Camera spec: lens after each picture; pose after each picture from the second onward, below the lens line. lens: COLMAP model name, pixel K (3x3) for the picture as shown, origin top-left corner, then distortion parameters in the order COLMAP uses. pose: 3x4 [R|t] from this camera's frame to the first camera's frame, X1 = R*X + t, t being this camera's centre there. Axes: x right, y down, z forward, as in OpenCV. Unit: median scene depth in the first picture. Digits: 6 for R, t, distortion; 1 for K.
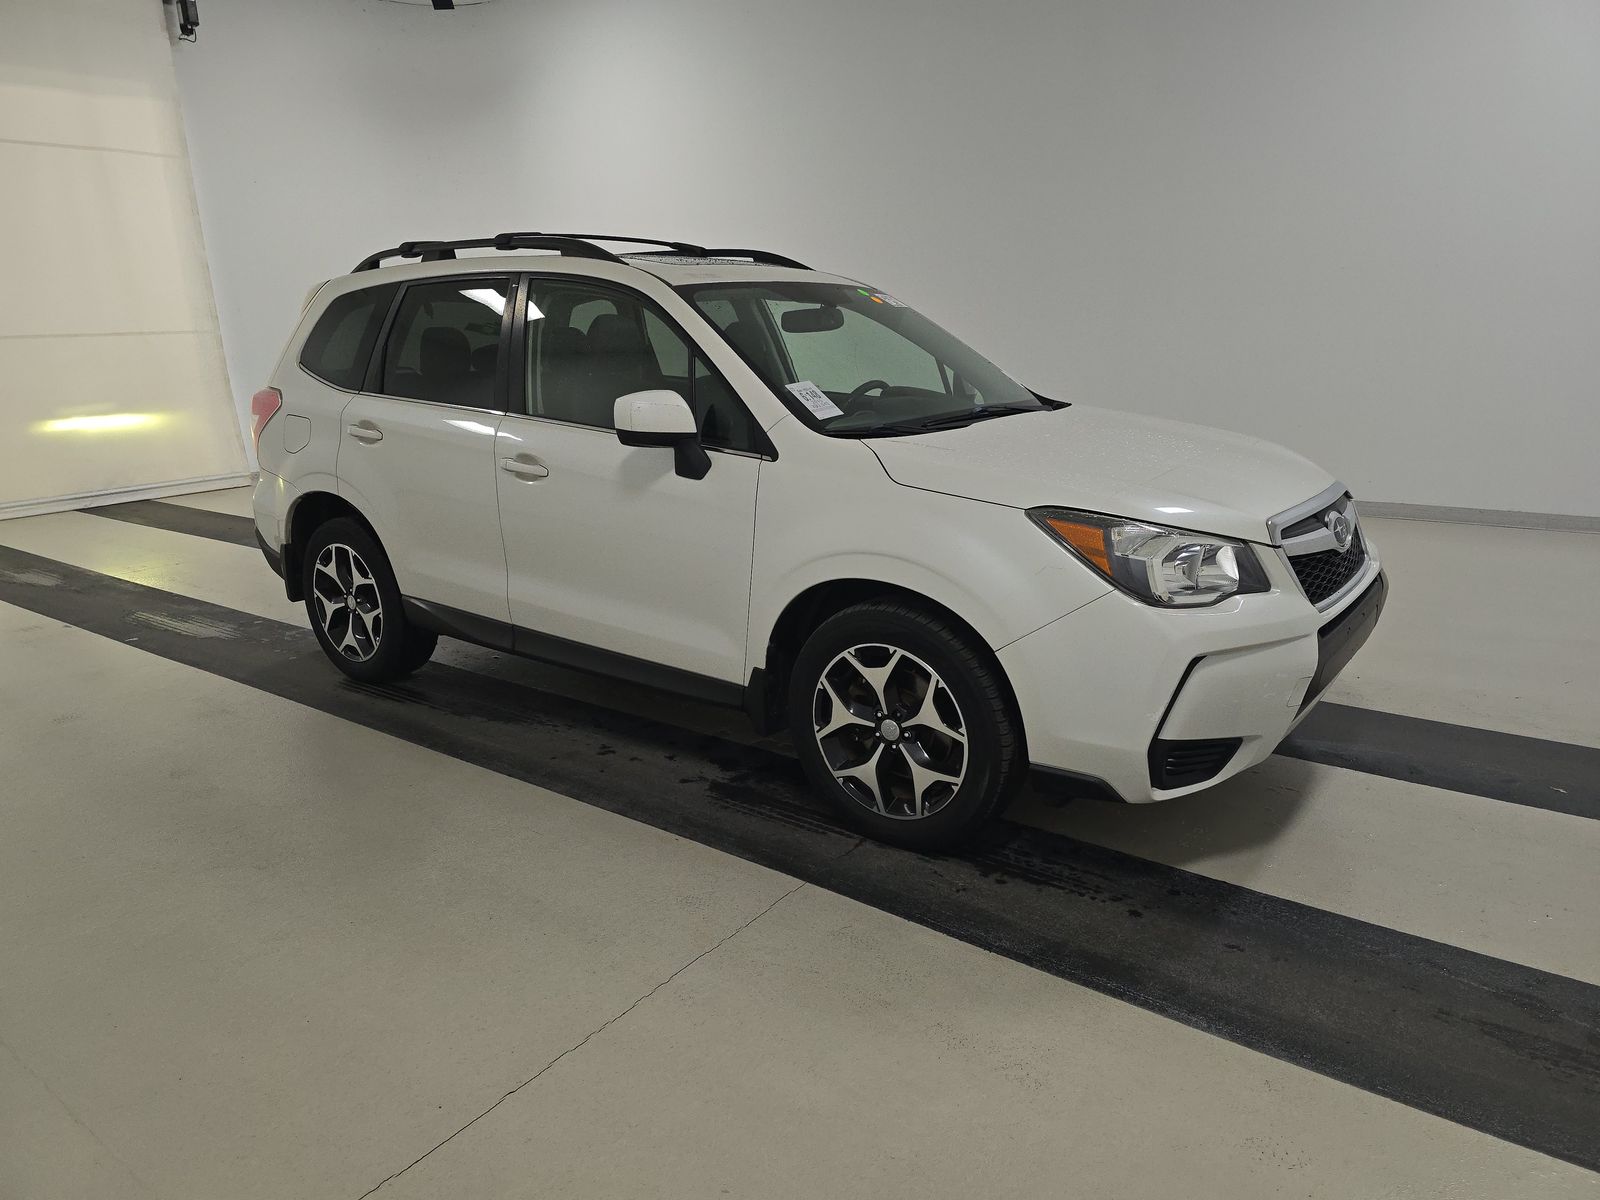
lens RADIAL K [[1059.4, 0, 800.0], [0, 1059.4, 600.0], [0, 0, 1]] dist [0.011550, 0.000584]
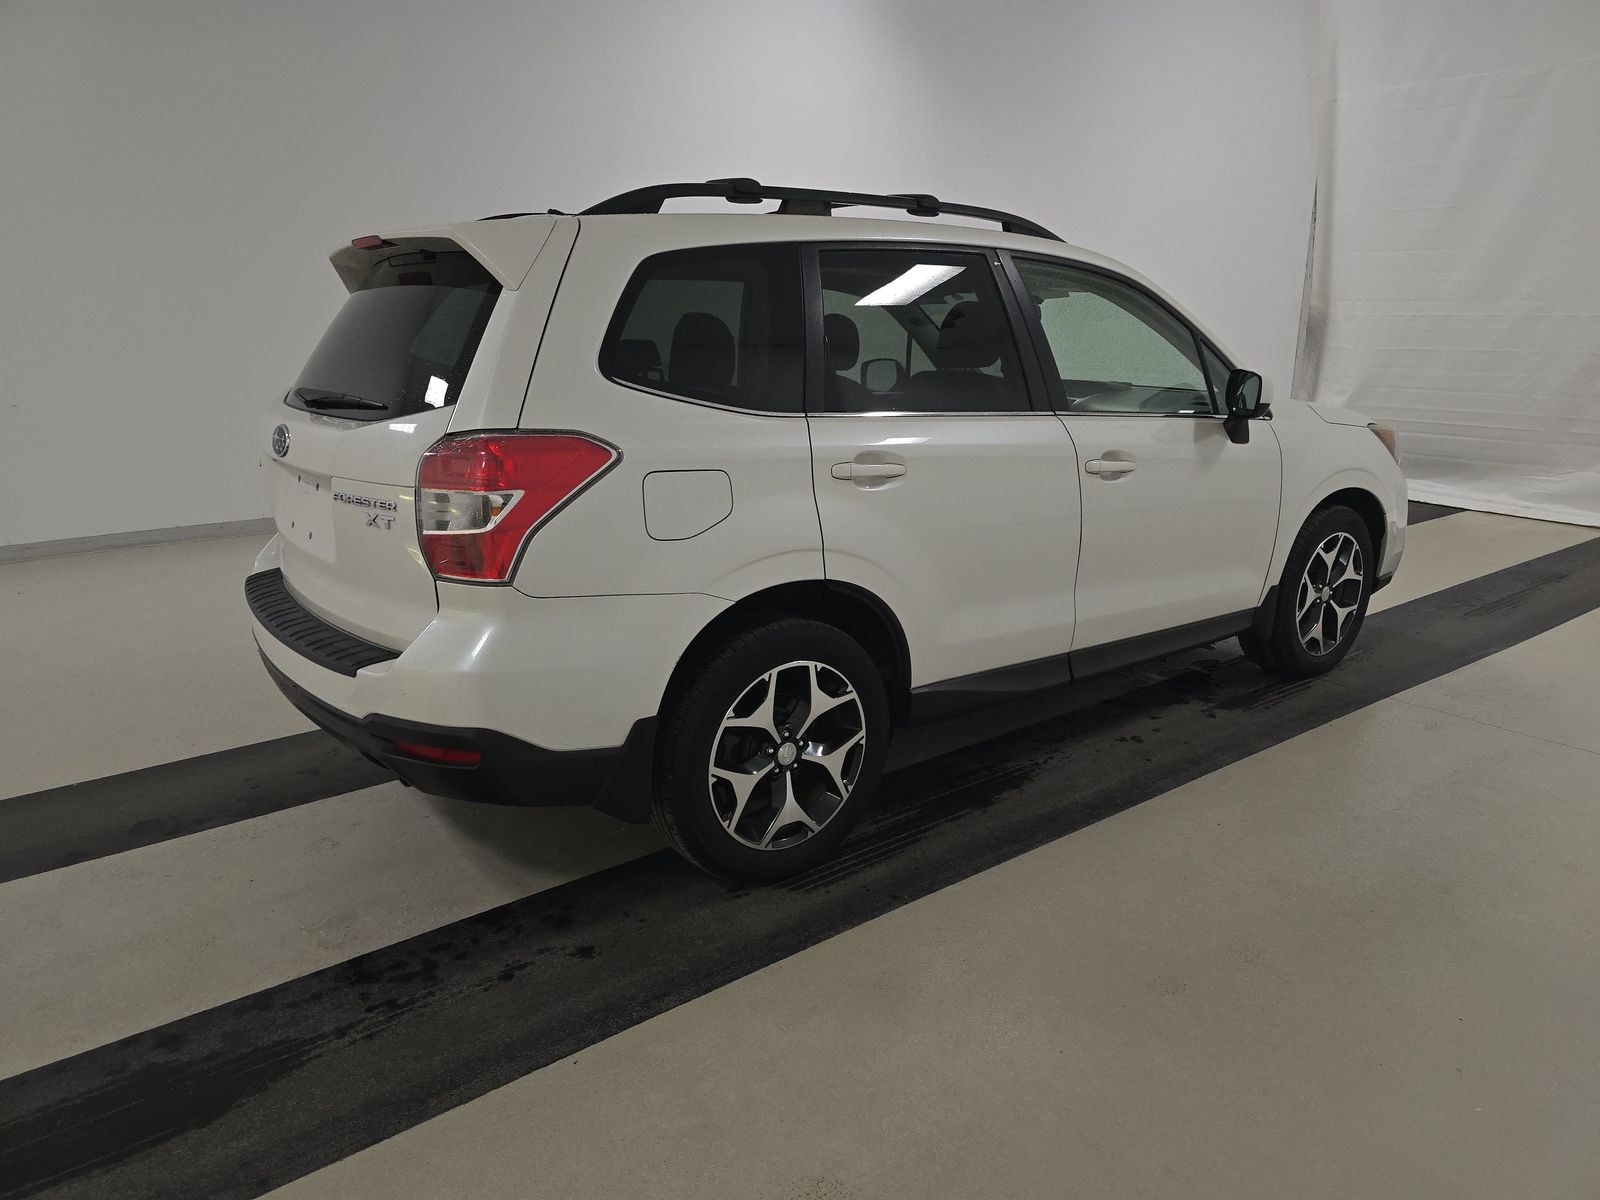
lens RADIAL K [[1092.0, 0, 800.0], [0, 1092.0, 600.0], [0, 0, 1]] dist [0.082288, 0.000686]
pose [[0.286040, -0.224144, 0.931633, -1.157174], [0.244890, 0.957069, 0.155075, -0.210900], [-0.926396, 0.183790, 0.328651, 0.888266]]
